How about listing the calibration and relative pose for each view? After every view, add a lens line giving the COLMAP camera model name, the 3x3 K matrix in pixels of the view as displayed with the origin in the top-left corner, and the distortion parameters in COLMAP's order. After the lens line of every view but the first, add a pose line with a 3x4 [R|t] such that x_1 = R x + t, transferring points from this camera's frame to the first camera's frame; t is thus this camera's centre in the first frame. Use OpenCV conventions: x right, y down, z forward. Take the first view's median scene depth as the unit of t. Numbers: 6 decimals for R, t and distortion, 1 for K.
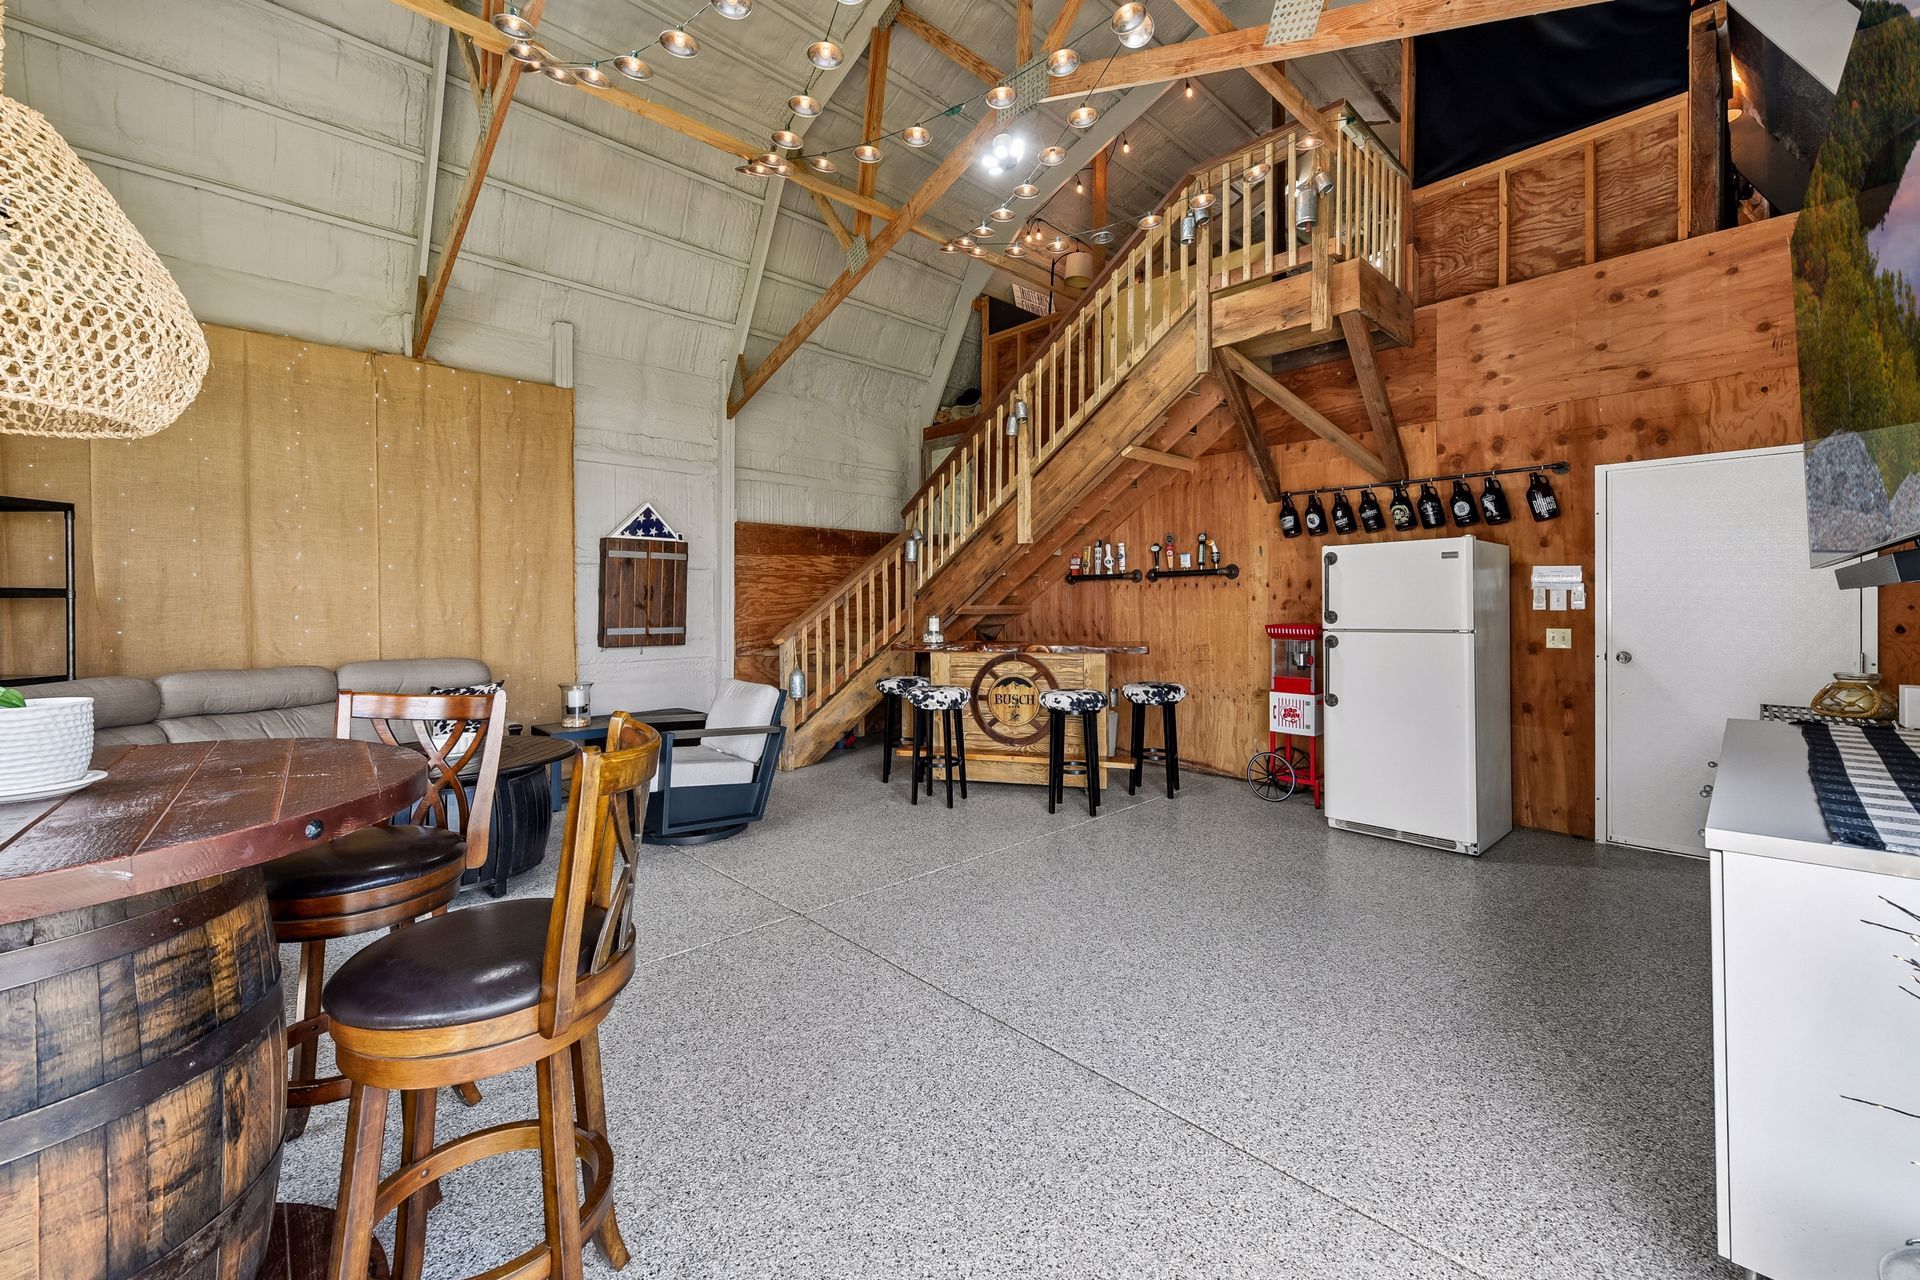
lens RADIAL K [[765.4, 0, 959.7], [0, 765.4, 608.1], [0, 0, 1]] dist [0.000718, 0.000044]
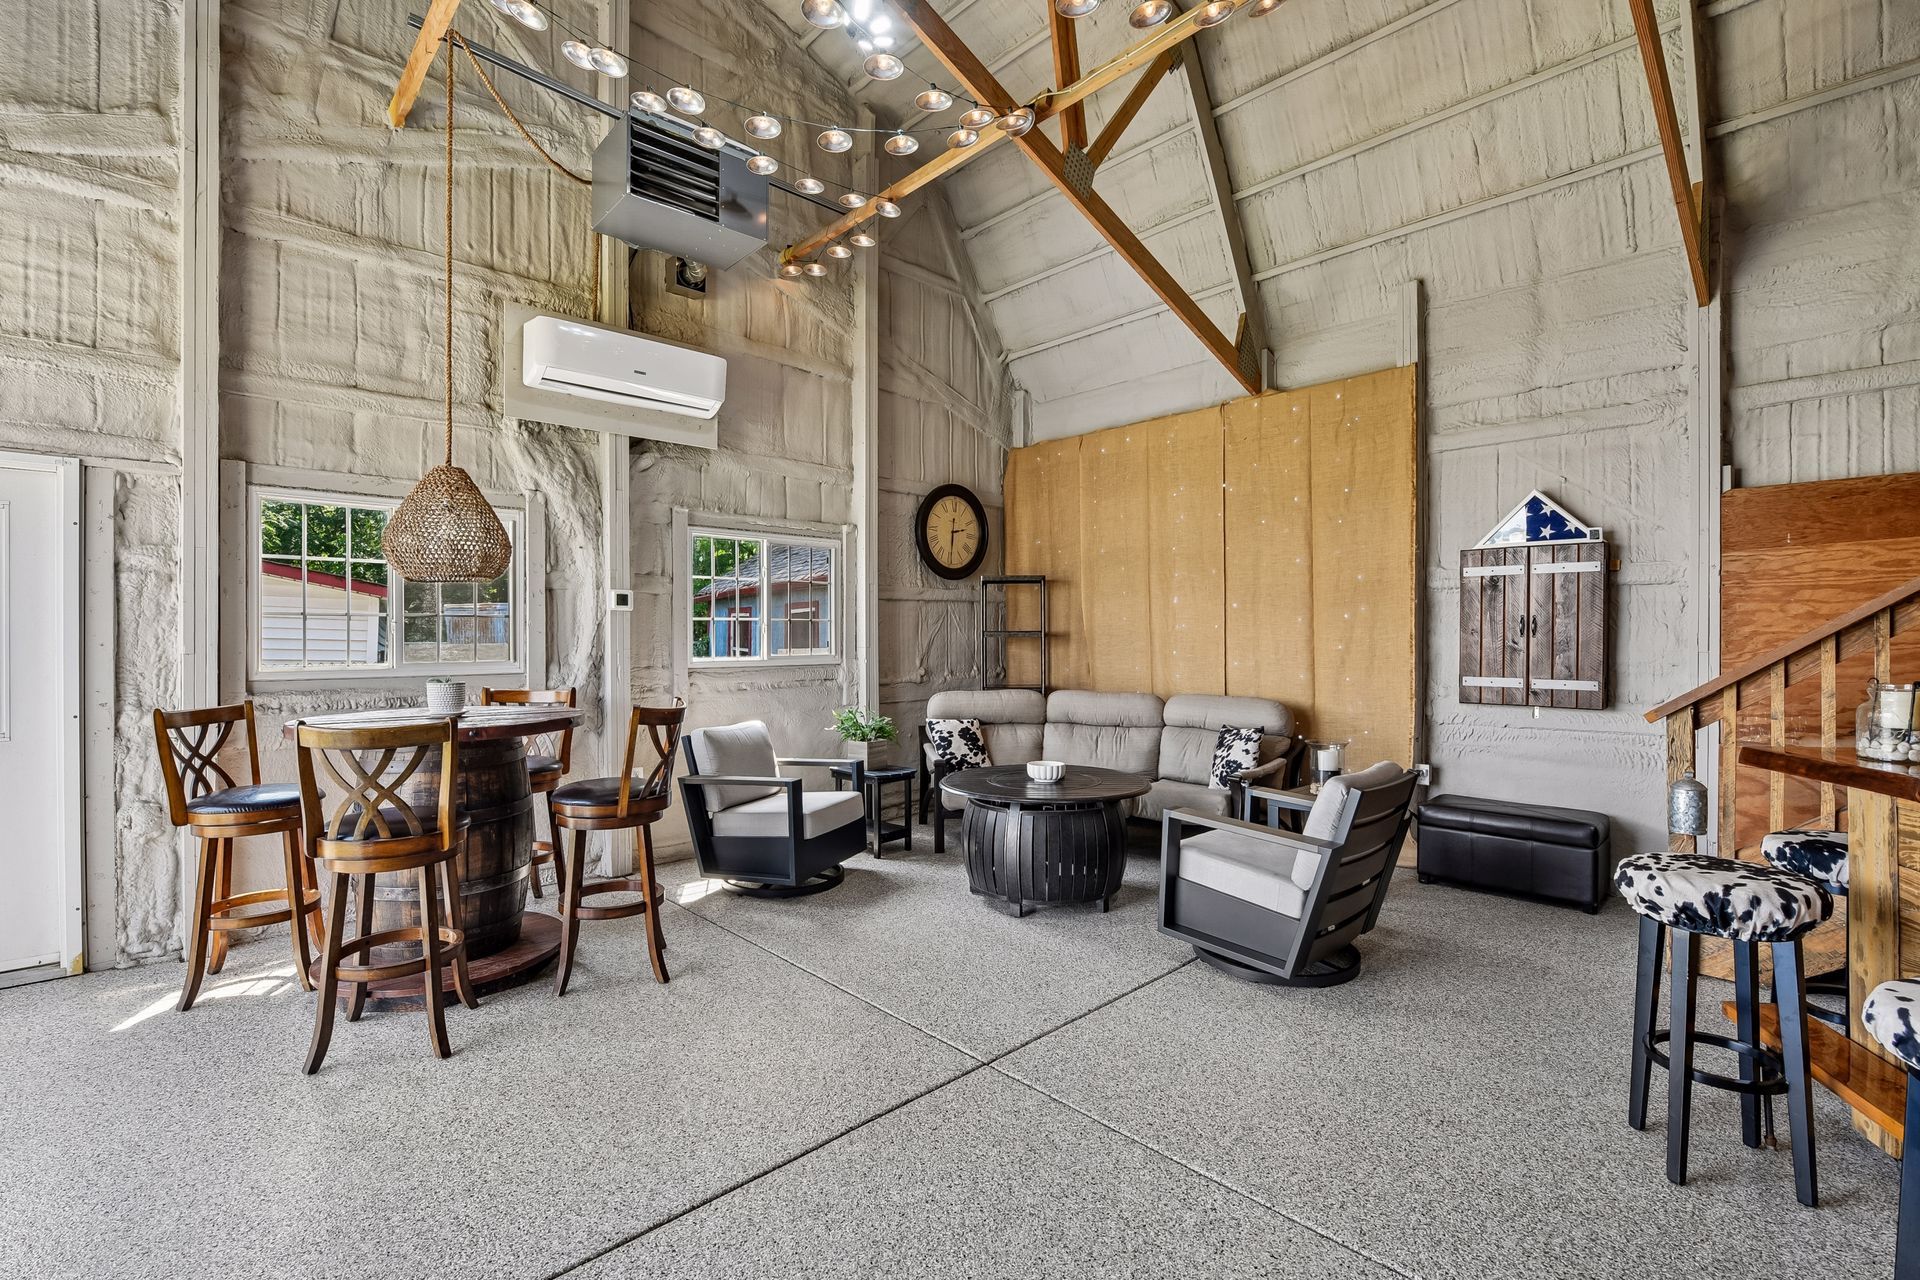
lens RADIAL K [[850.8, 0, 960.0], [0, 850.8, 640.0], [0, 0, 1]] dist [-0.013676, -0.000219]
pose [[-0.001217, 0.006691, -0.999977, 0.357498], [-0.003906, 0.999970, 0.006695, -0.012036], [0.999992, 0.003914, -0.001191, 0.559026]]
